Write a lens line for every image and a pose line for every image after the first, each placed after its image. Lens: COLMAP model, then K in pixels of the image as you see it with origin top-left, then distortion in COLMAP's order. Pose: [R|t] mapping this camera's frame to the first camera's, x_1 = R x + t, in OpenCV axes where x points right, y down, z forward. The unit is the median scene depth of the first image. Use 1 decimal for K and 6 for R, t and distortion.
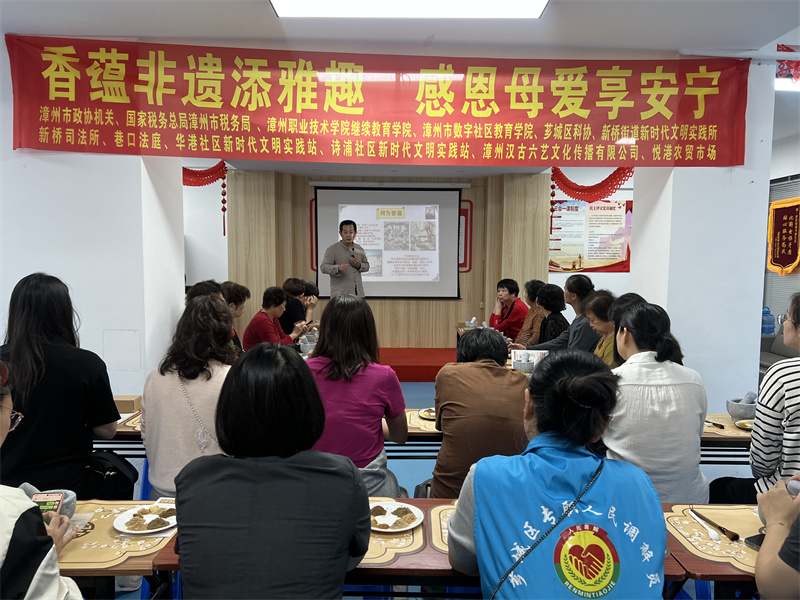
lens RADIAL K [[601.7, 0, 400.0], [0, 601.7, 300.0], [0, 0, 1]] dist [0.003297, 0.000175]
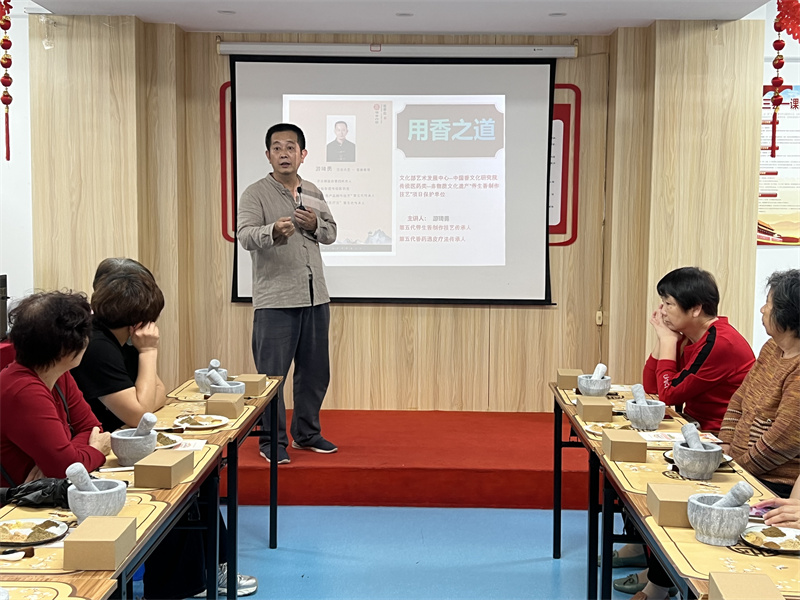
lens RADIAL K [[958.5, 0, 400.0], [0, 958.5, 300.0], [0, 0, 1]] dist [-0.026705, -0.016843]
pose [[0.999460, 0.004844, -0.032502, 0.010179], [-0.004280, 0.999840, 0.017377, -0.017310], [0.032581, -0.017228, 0.999321, 0.282679]]
